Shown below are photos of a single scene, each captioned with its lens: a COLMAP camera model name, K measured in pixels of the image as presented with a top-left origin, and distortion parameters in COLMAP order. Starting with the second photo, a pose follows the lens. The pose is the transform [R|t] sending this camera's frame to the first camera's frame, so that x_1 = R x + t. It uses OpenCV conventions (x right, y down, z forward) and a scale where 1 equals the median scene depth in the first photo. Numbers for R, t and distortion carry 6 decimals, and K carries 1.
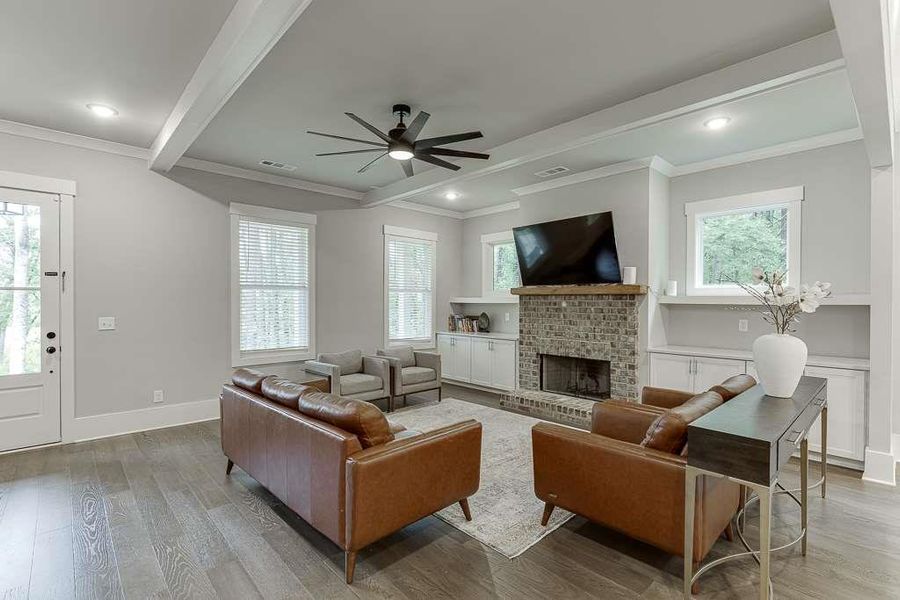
lens RADIAL K [[405.3, 0, 454.6], [0, 405.3, 299.4], [0, 0, 1]] dist [0.002505, -0.001364]
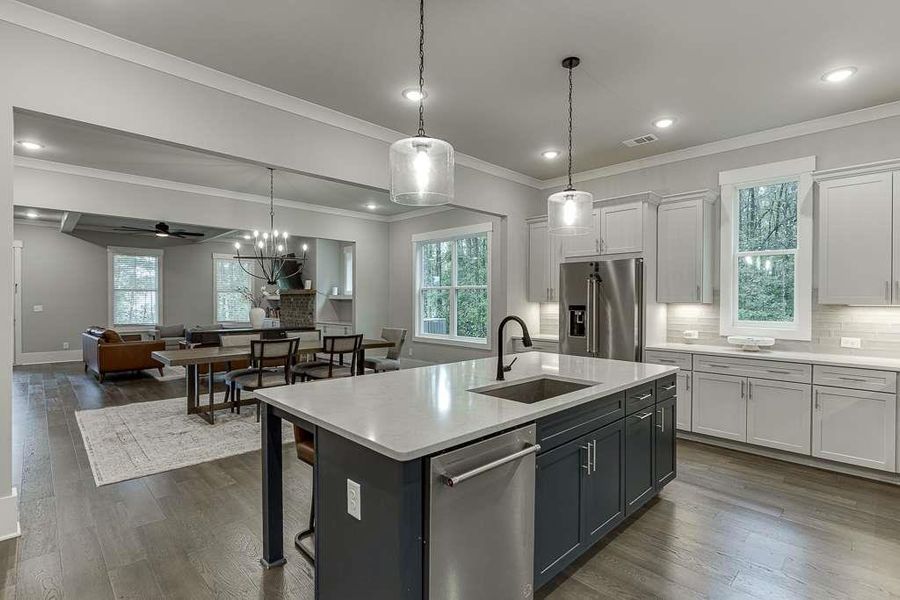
lens RADIAL K [[432.0, 0, 457.9], [0, 432.0, 302.9], [0, 0, 1]] dist [-0.007318, 0.001892]
pose [[0.999843, -0.003569, 0.017380, 0.989380], [0.003349, 0.999915, 0.012634, 0.005122], [-0.017424, -0.012573, 0.999769, -0.977999]]
